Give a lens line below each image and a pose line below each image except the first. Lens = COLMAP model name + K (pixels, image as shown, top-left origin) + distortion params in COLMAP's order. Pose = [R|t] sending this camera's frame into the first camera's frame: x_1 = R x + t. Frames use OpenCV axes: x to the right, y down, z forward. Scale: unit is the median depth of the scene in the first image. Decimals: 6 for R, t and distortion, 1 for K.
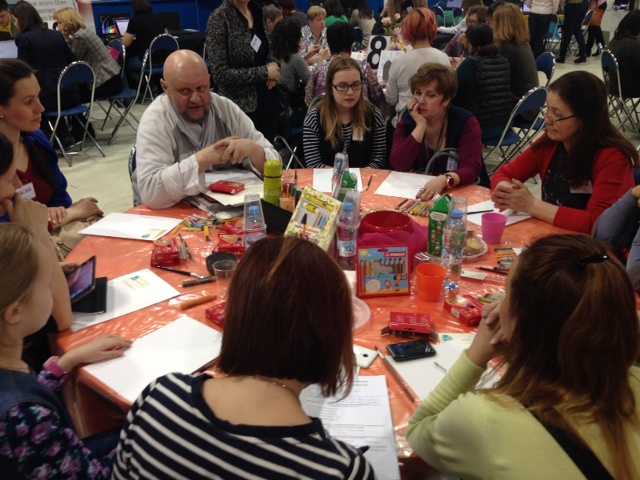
lens RADIAL K [[610.0, 0, 320.0], [0, 610.0, 240.0], [0, 0, 1]] dist [0.100166, -0.162619]
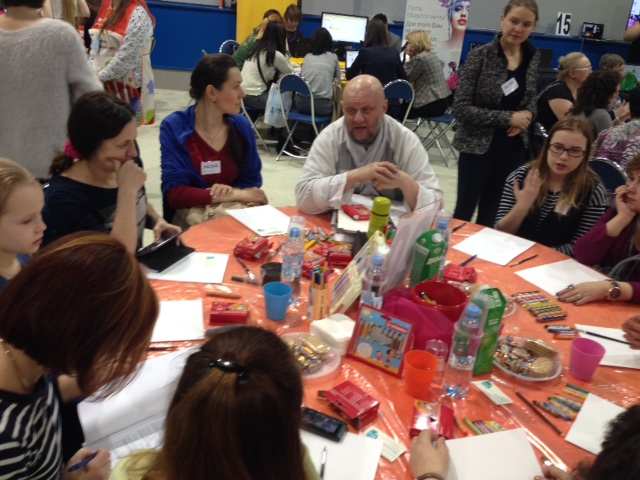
lens RADIAL K [[603.7, 0, 320.4], [0, 603.7, 244.2], [0, 0, 1]] dist [0.119104, -0.221963]
pose [[0.765496, 0.321672, -0.557264, 0.324542], [-0.342889, 0.936785, 0.069729, -0.074505], [0.544466, 0.137702, 0.827403, 0.133732]]
